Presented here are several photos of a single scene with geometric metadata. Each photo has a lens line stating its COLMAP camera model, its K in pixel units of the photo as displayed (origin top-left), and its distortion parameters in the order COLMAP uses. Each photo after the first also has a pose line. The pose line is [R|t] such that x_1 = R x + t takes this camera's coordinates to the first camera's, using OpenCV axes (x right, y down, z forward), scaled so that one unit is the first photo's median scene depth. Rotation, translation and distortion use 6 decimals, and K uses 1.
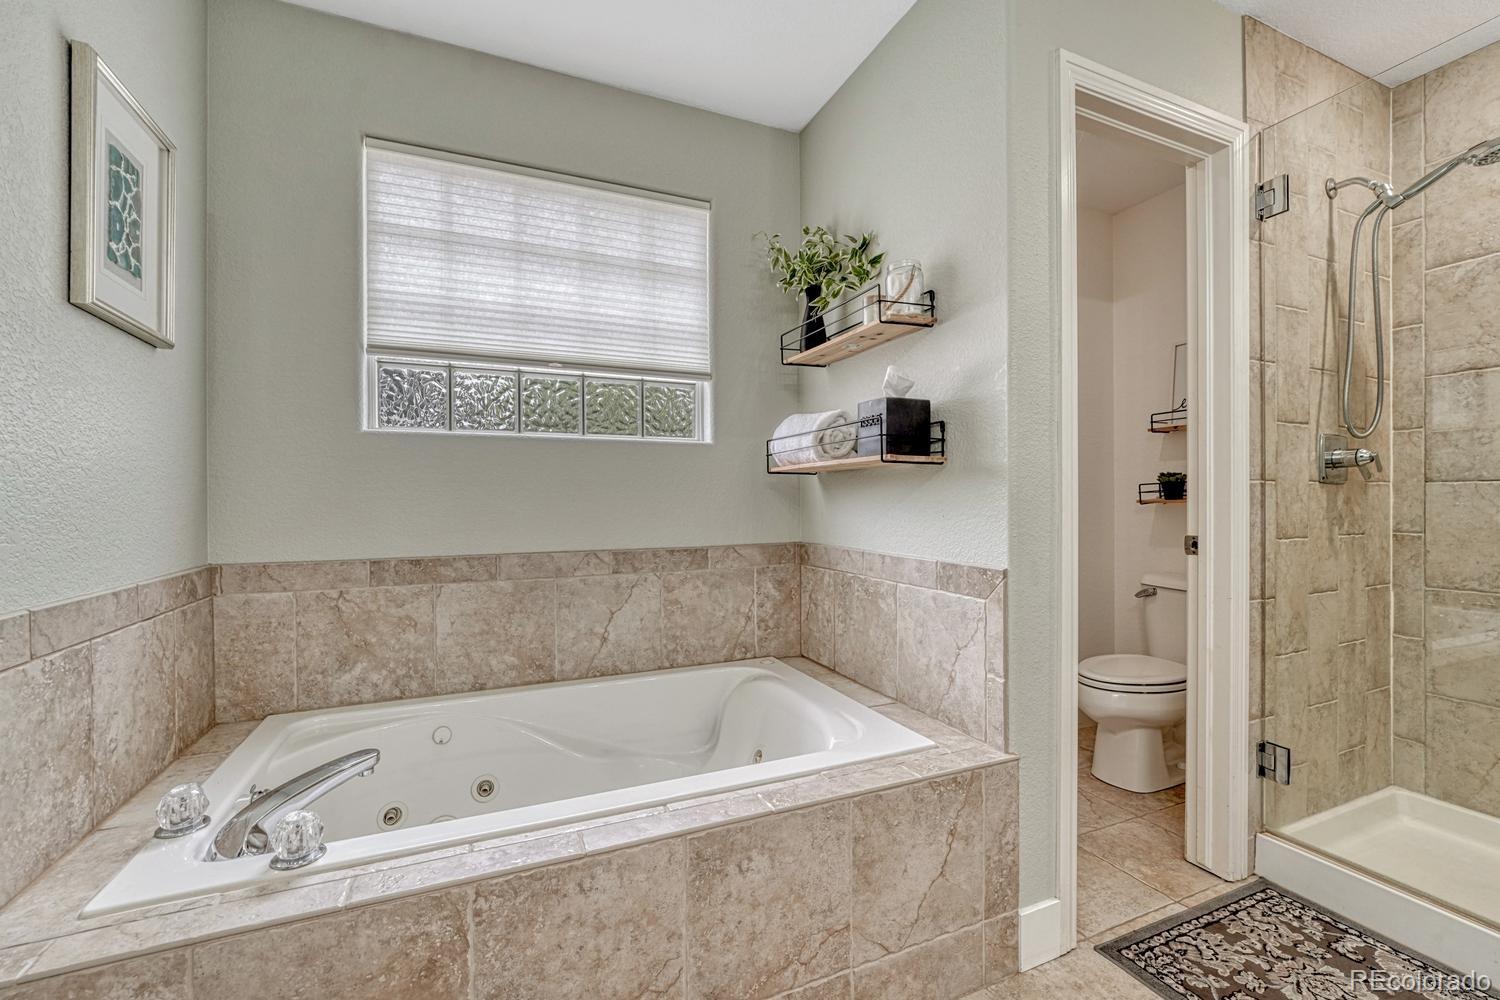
lens RADIAL K [[627.4, 0, 746.1], [0, 627.4, 506.8], [0, 0, 1]] dist [-0.010753, 0.001571]
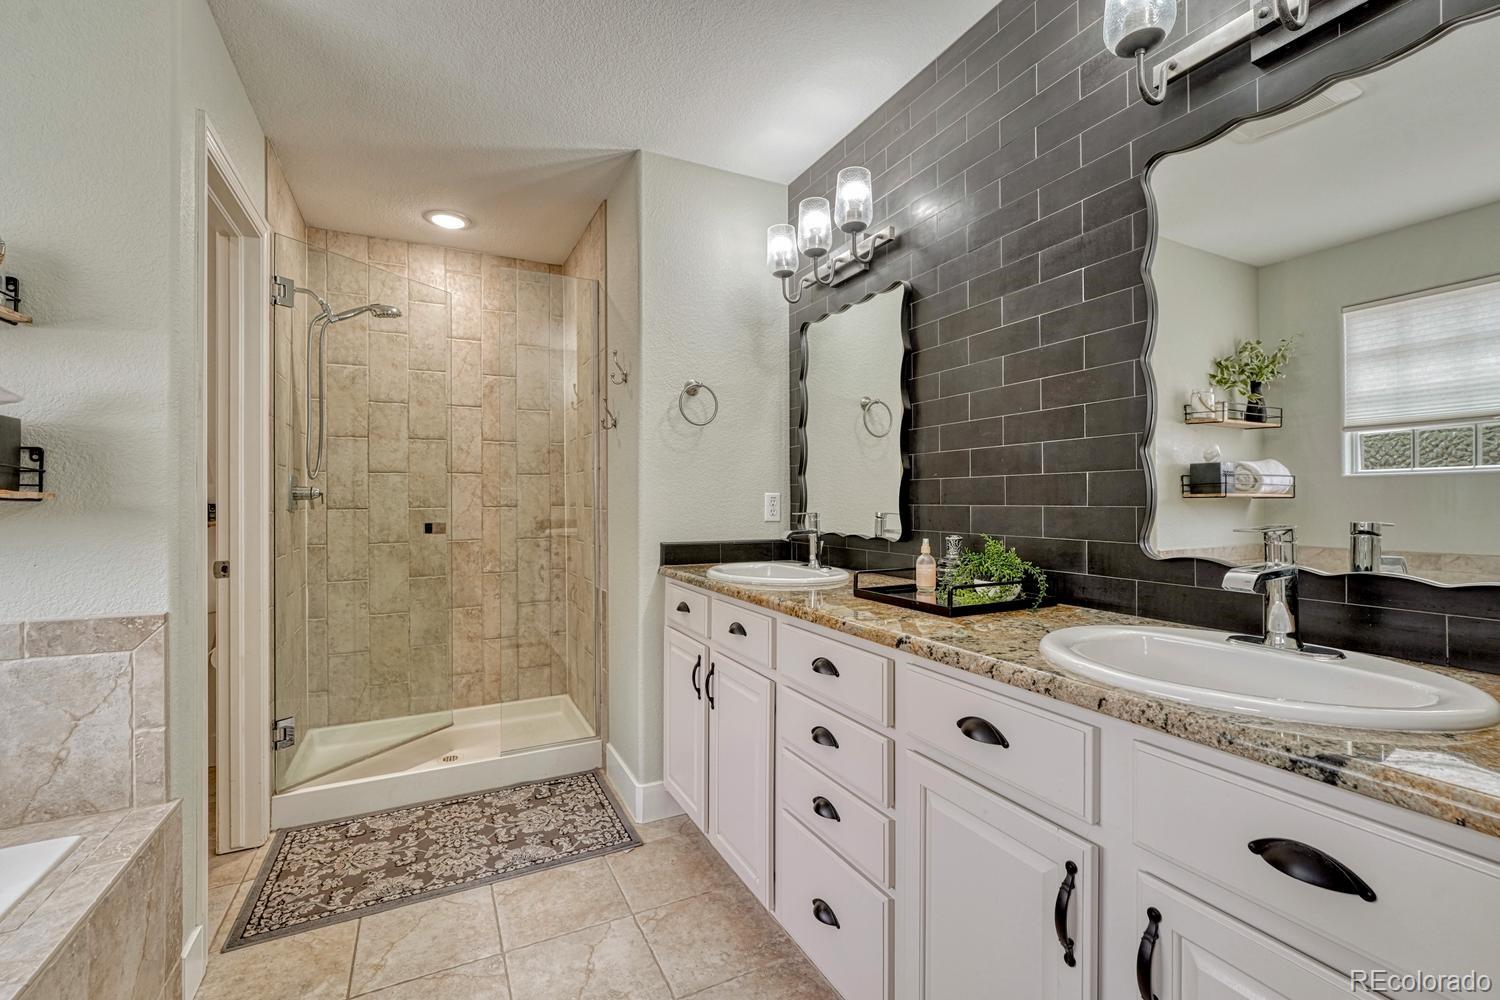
lens RADIAL K [[660.2, 0, 749.2], [0, 660.2, 498.4], [0, 0, 1]] dist [-0.001021, -0.000445]
pose [[-0.068523, 0.003269, 0.997644, -0.631809], [0.014914, 0.999886, -0.002252, -0.058656], [-0.997538, 0.014725, -0.068564, 0.154103]]
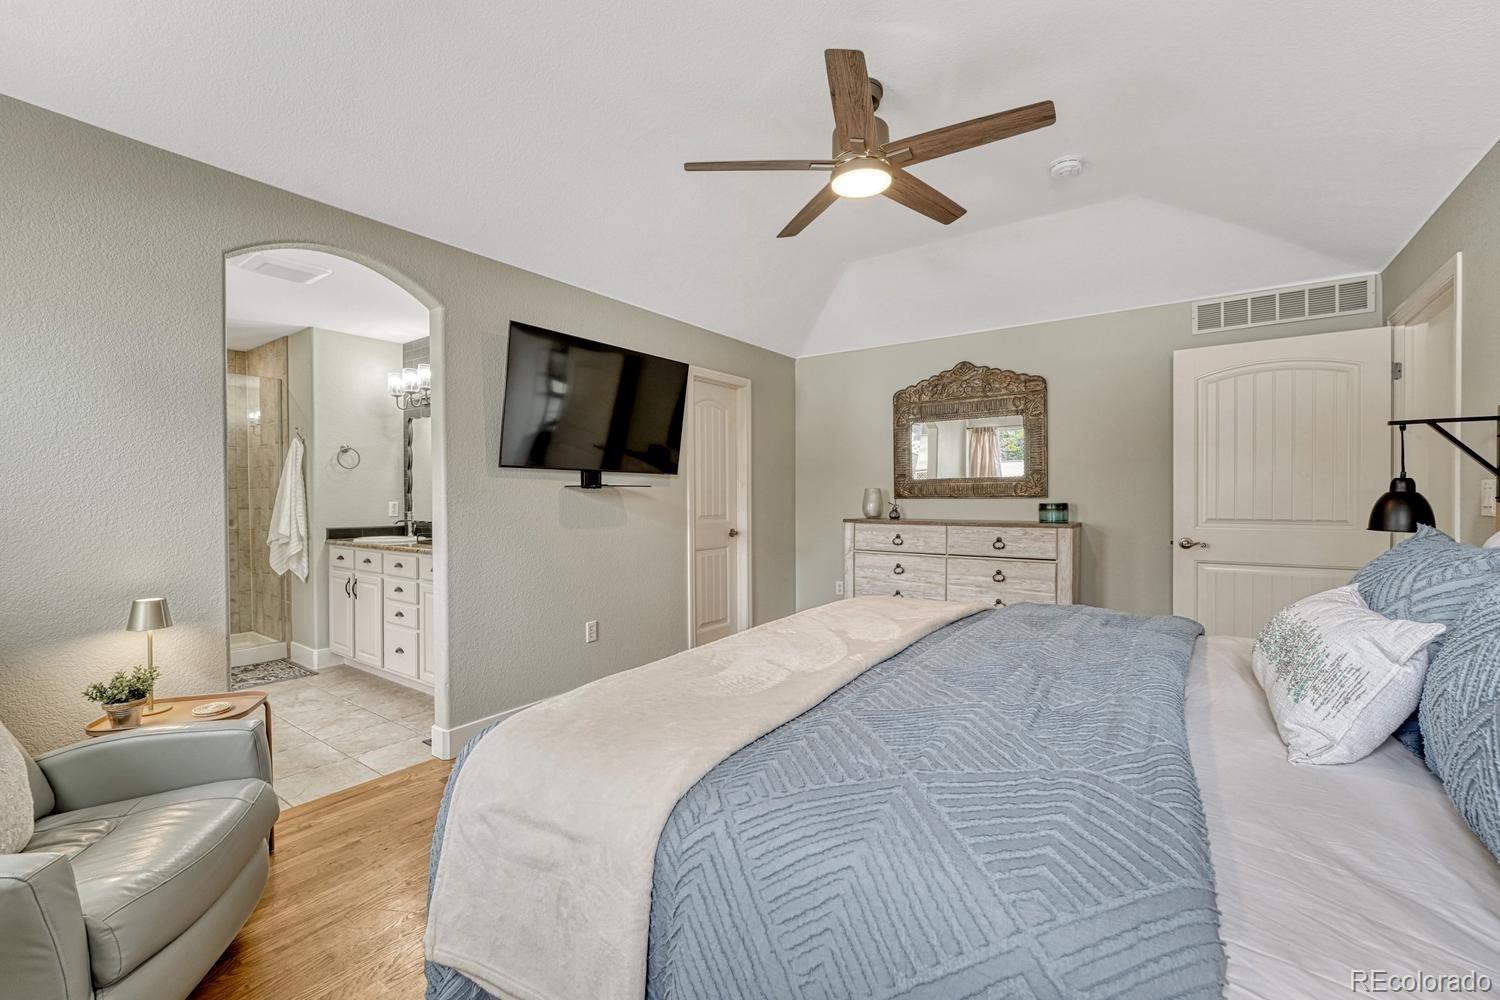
lens RADIAL K [[627.4, 0, 742.5], [0, 627.4, 507.7], [0, 0, 1]] dist [-0.010753, 0.001571]
pose [[-0.516408, -0.009909, 0.856286, -2.824941], [0.013324, 0.999719, 0.019604, -0.091185], [-0.856239, 0.021533, -0.516130, 0.090744]]
